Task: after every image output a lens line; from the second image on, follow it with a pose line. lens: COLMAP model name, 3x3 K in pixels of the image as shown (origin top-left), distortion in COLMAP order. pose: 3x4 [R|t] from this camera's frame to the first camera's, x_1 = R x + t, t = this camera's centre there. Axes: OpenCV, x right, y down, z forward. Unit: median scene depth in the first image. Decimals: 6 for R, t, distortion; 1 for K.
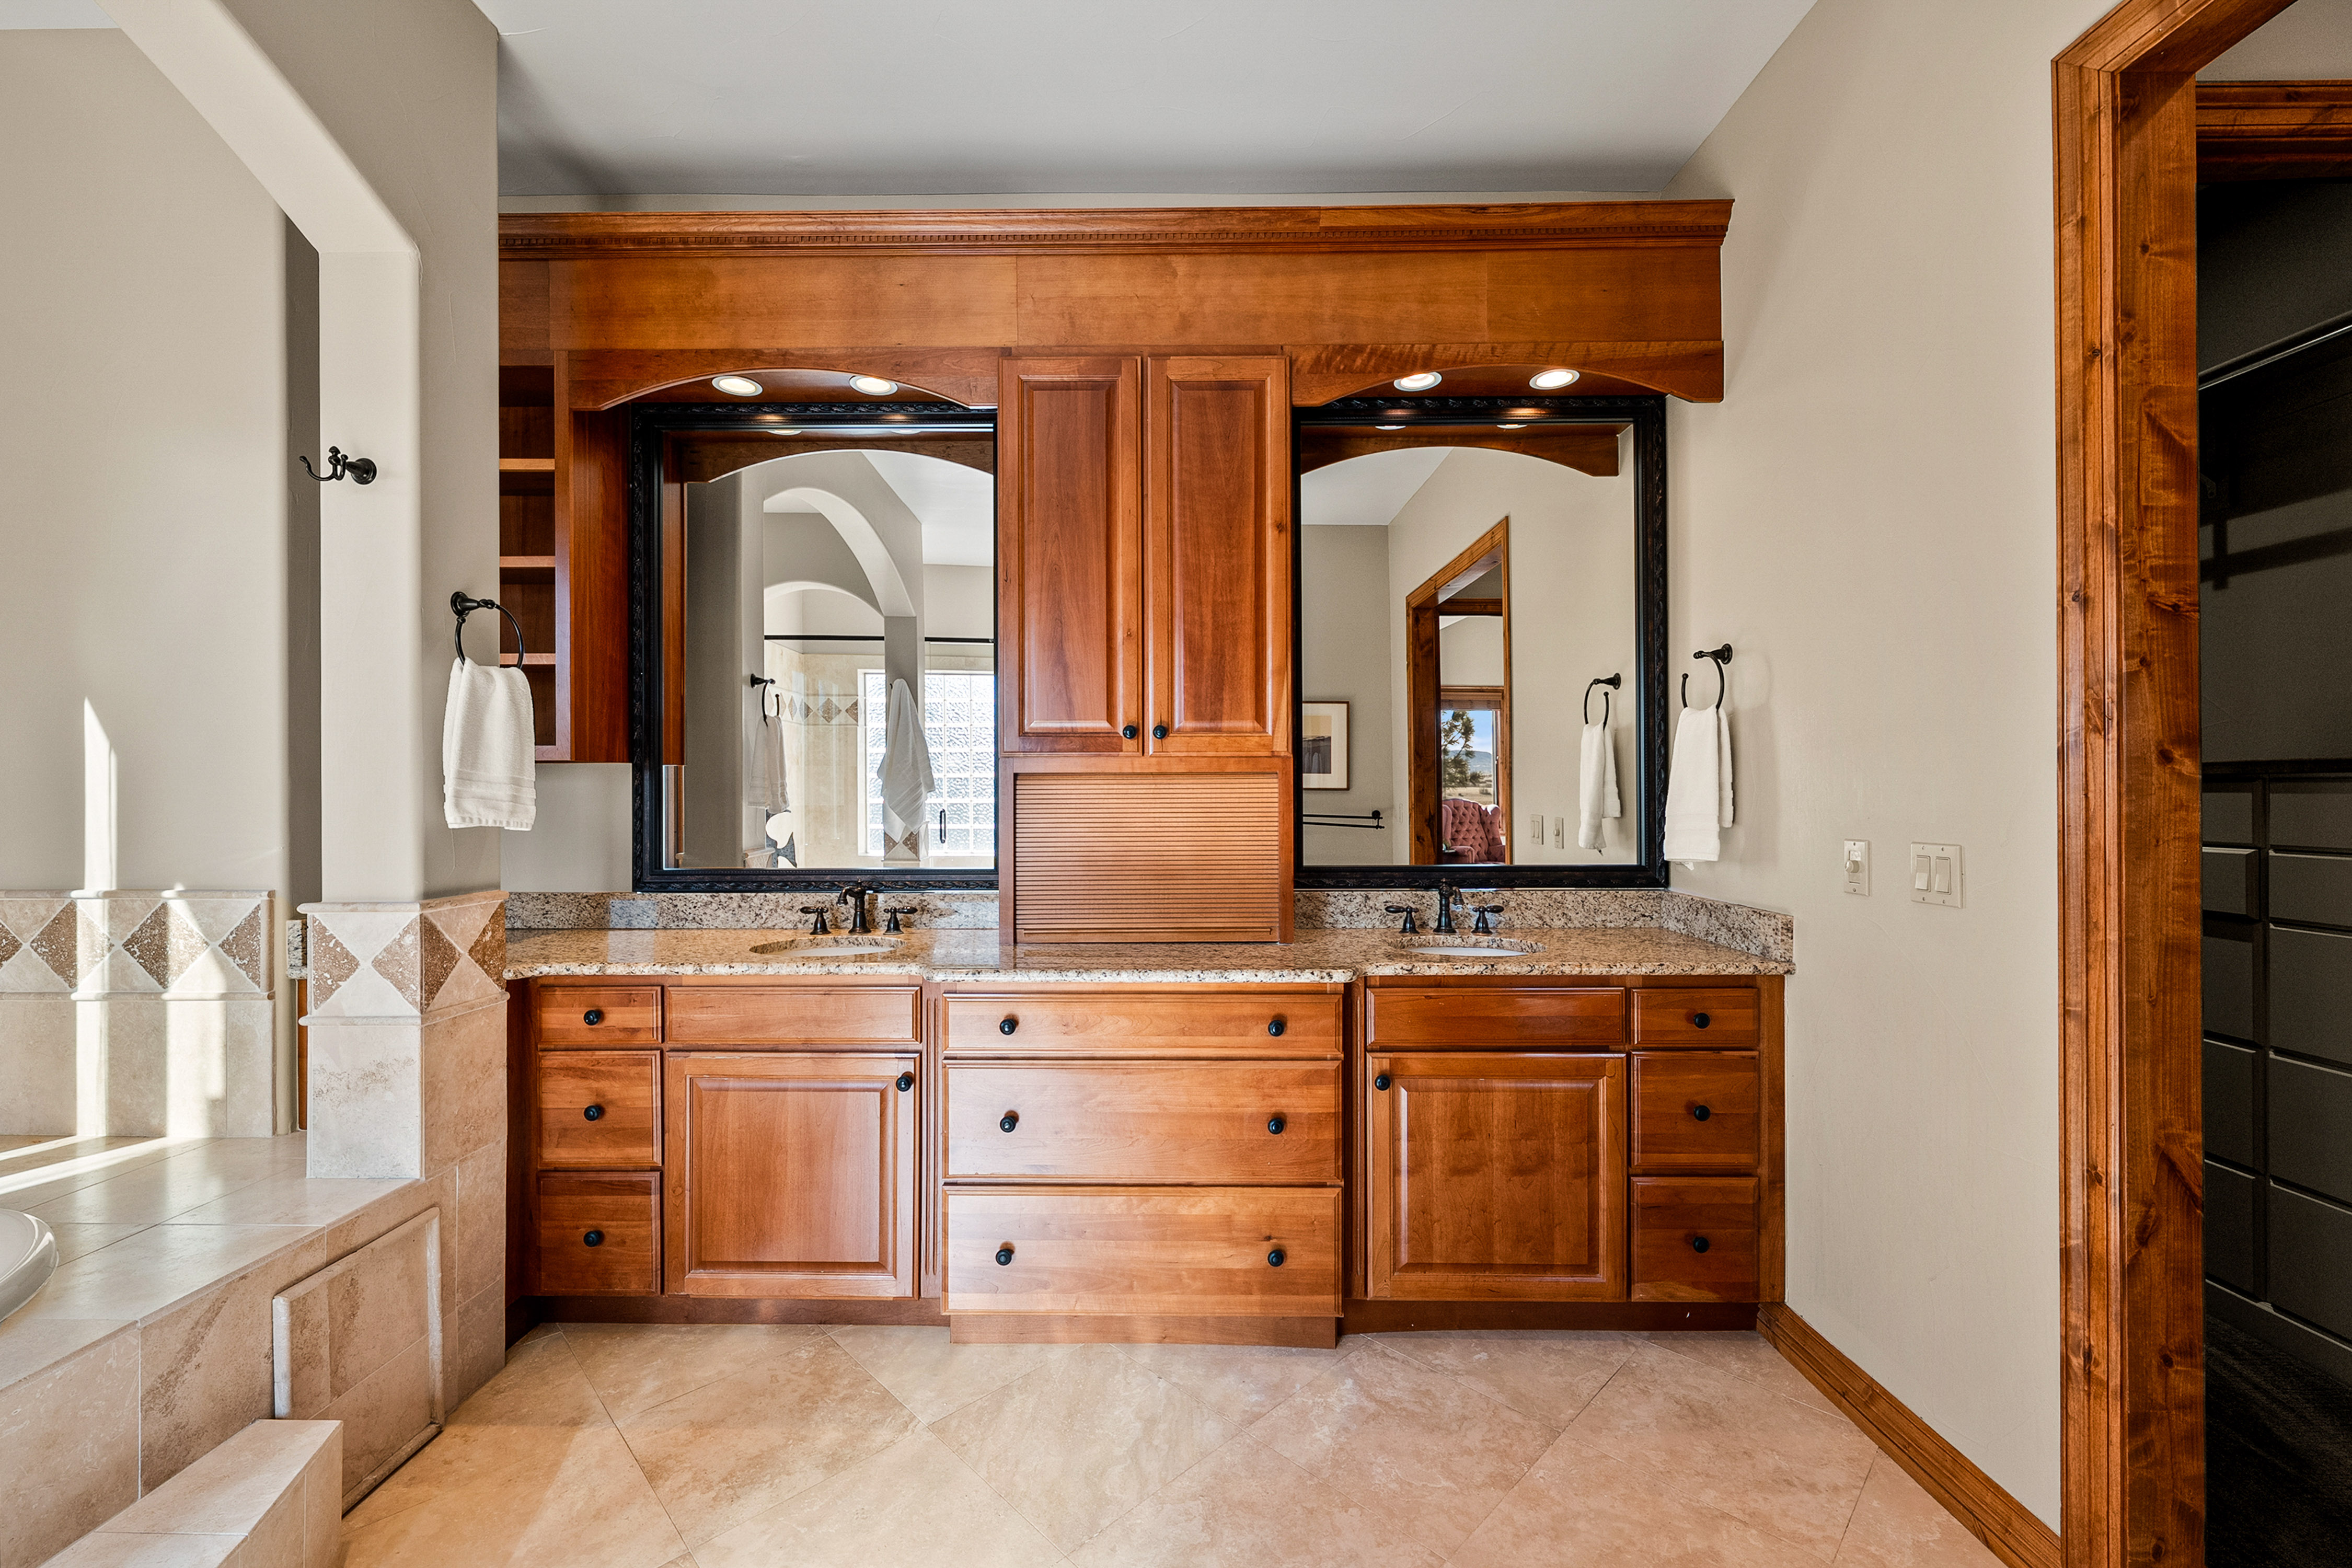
lens RADIAL K [[943.4, 0, 1173.7], [0, 943.4, 788.4], [0, 0, 1]] dist [-0.000384, -0.000912]
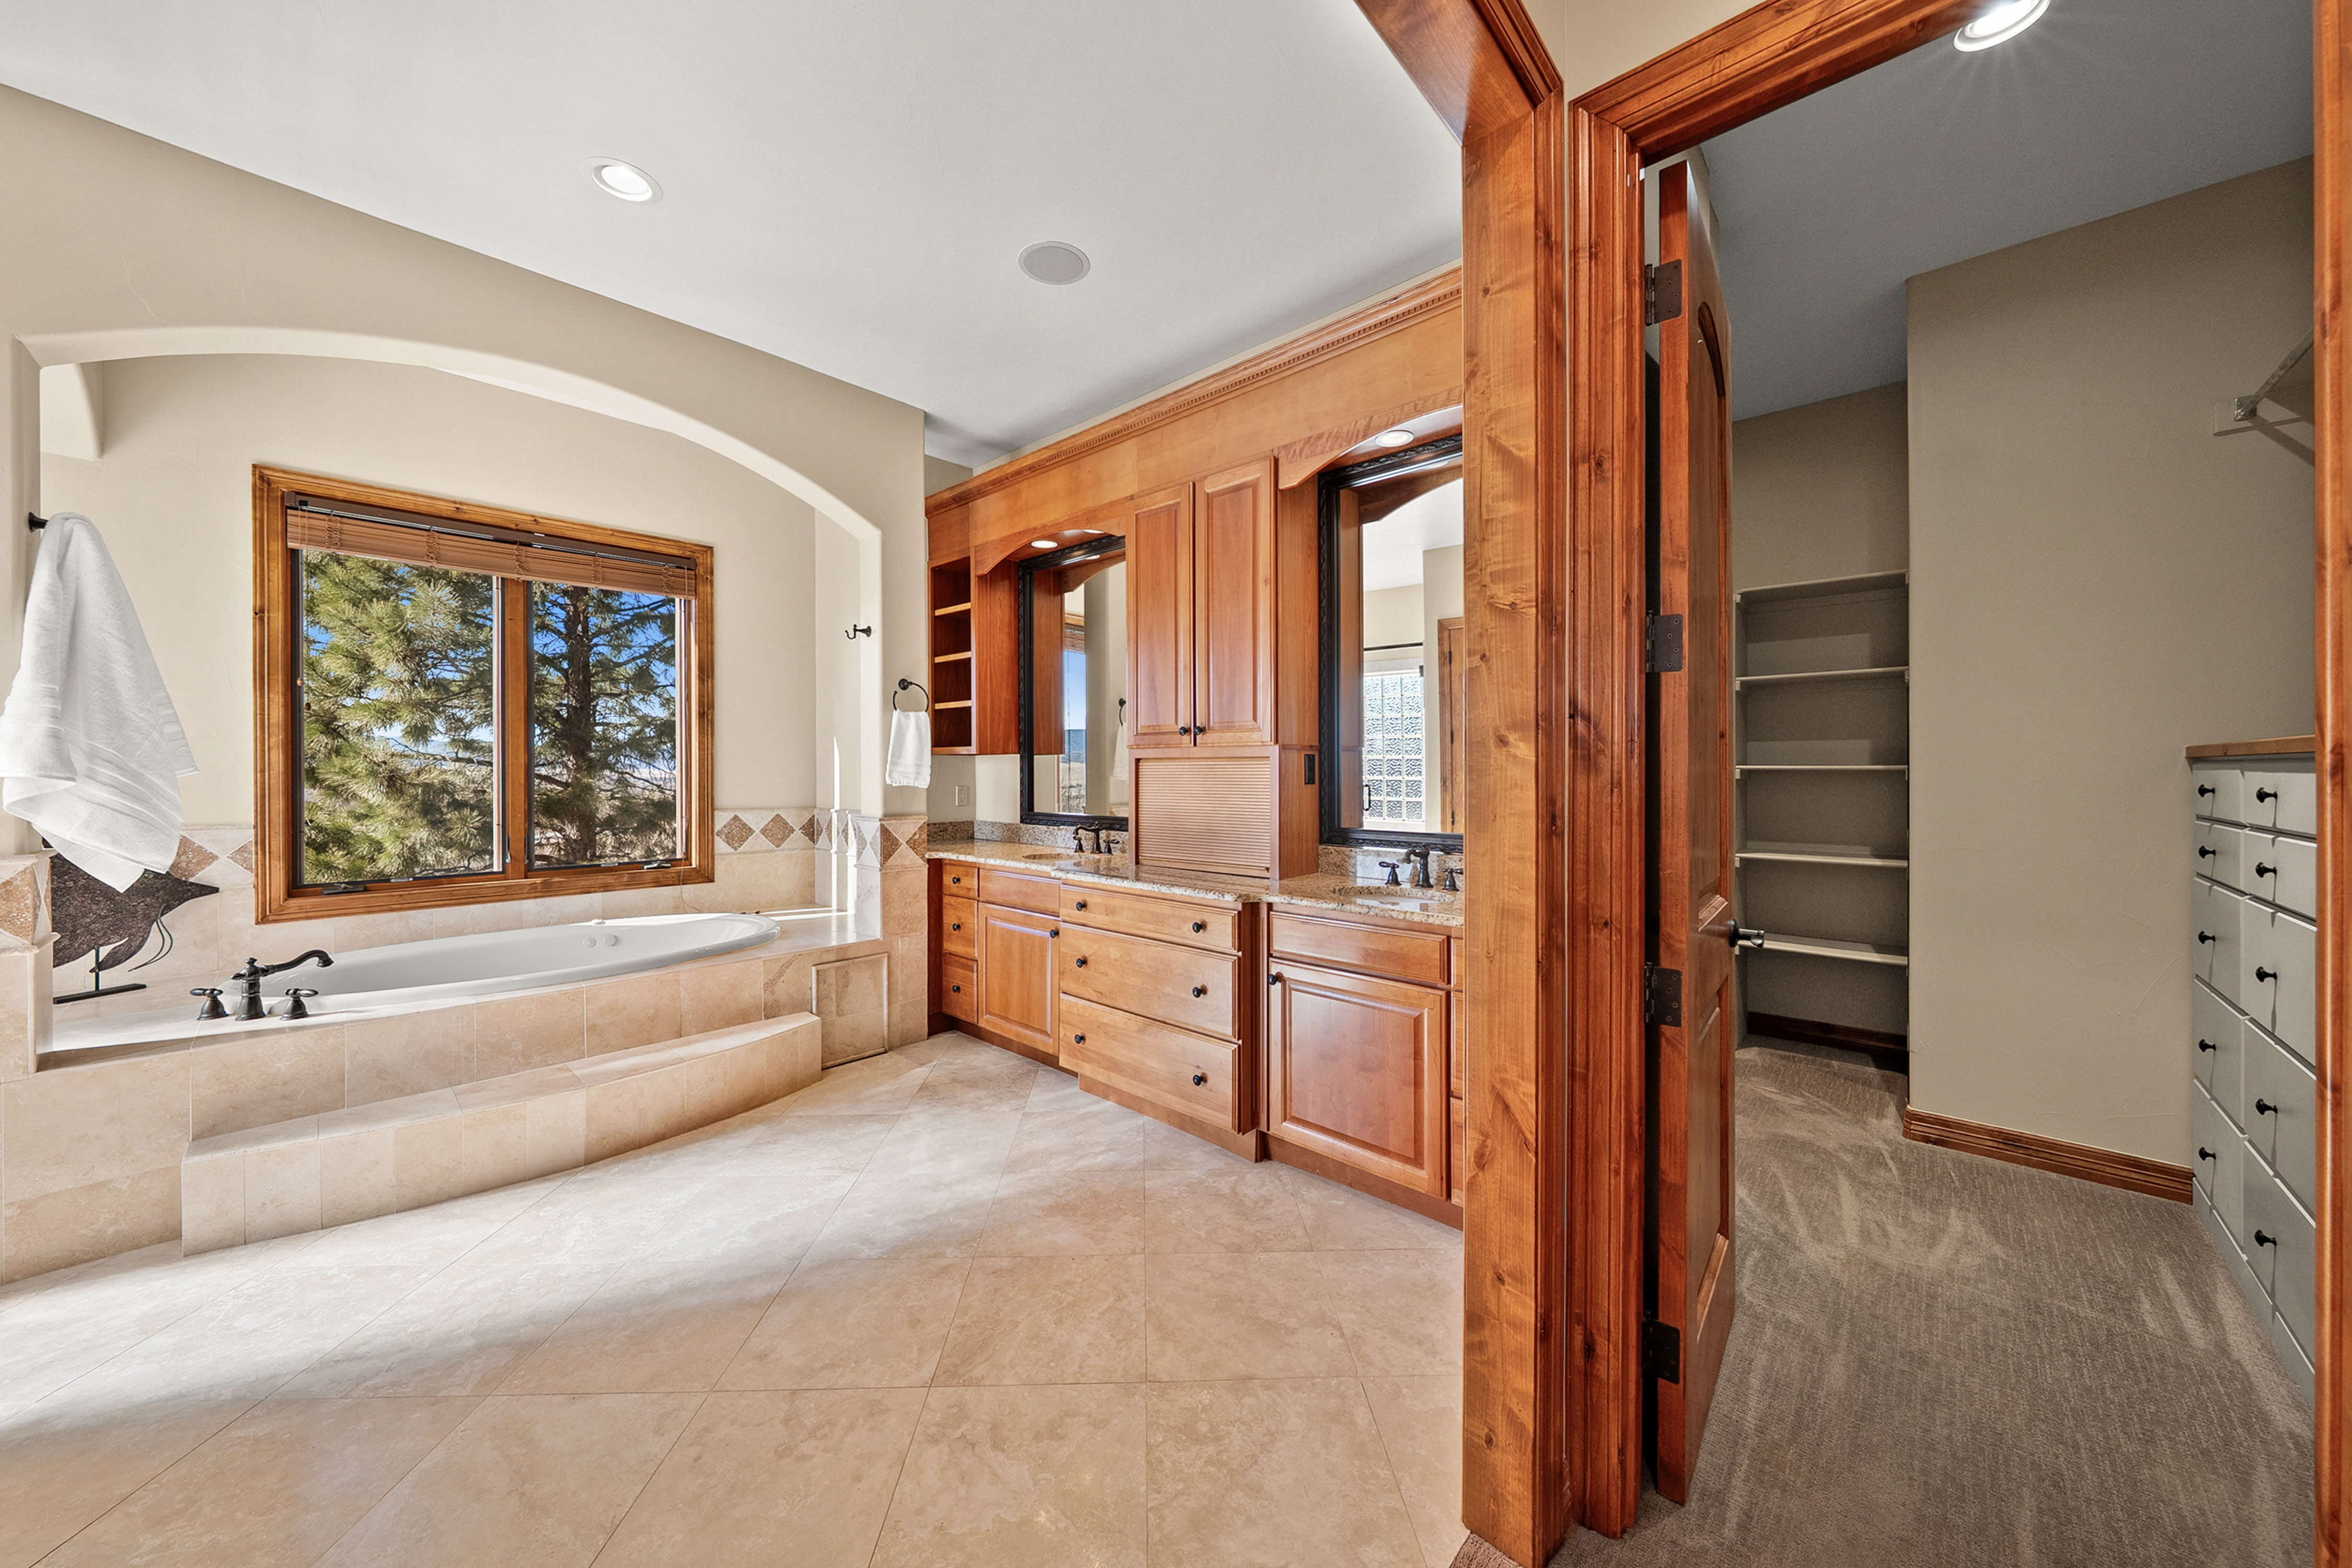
lens RADIAL K [[811.2, 0, 1168.0], [0, 811.2, 772.5], [0, 0, 1]] dist [0.000229, 0.000270]
pose [[0.740106, 0.003967, -0.672478, 0.956238], [0.000262, 0.999981, 0.006187, -0.001344], [0.672490, -0.004755, 0.740091, 0.013414]]
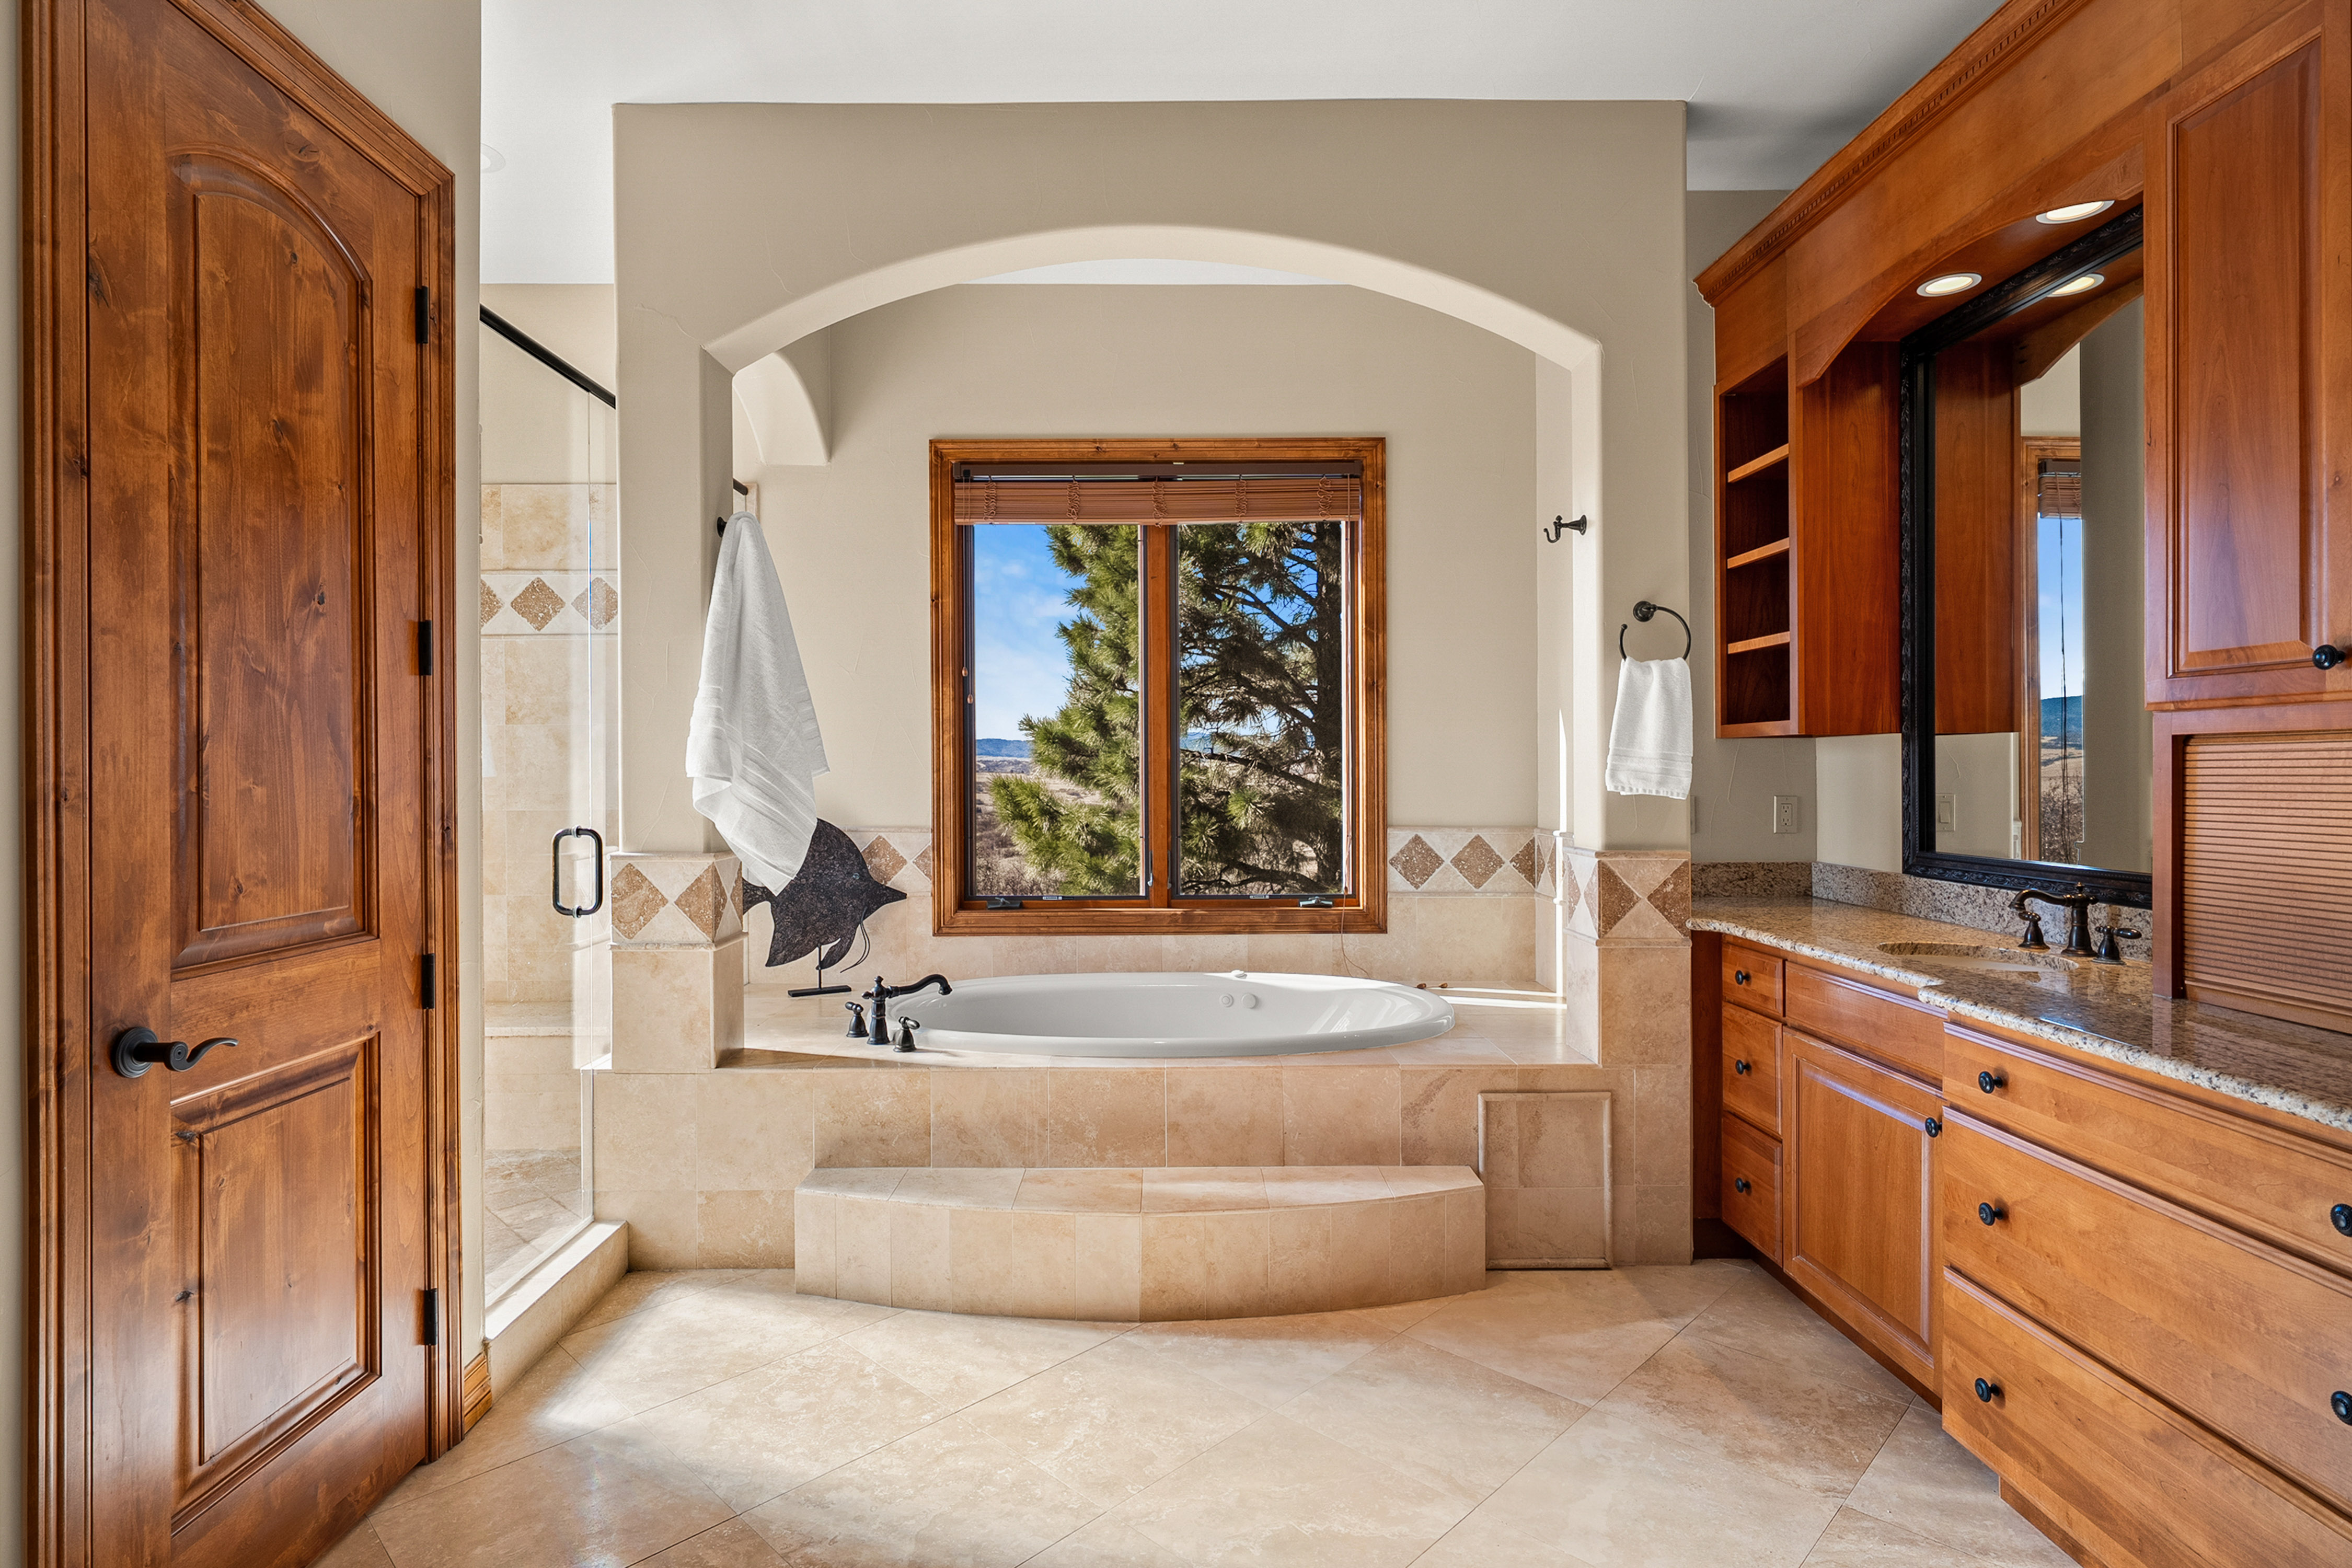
lens RADIAL K [[1195.7, 0, 1167.1], [0, 1195.7, 774.6], [0, 0, 1]] dist [0.004073, -0.000760]
pose [[0.022711, 0.006578, -0.999720, 0.760202], [0.006837, 0.999954, 0.006735, 0.000700], [0.999719, -0.006988, 0.022665, 0.343390]]
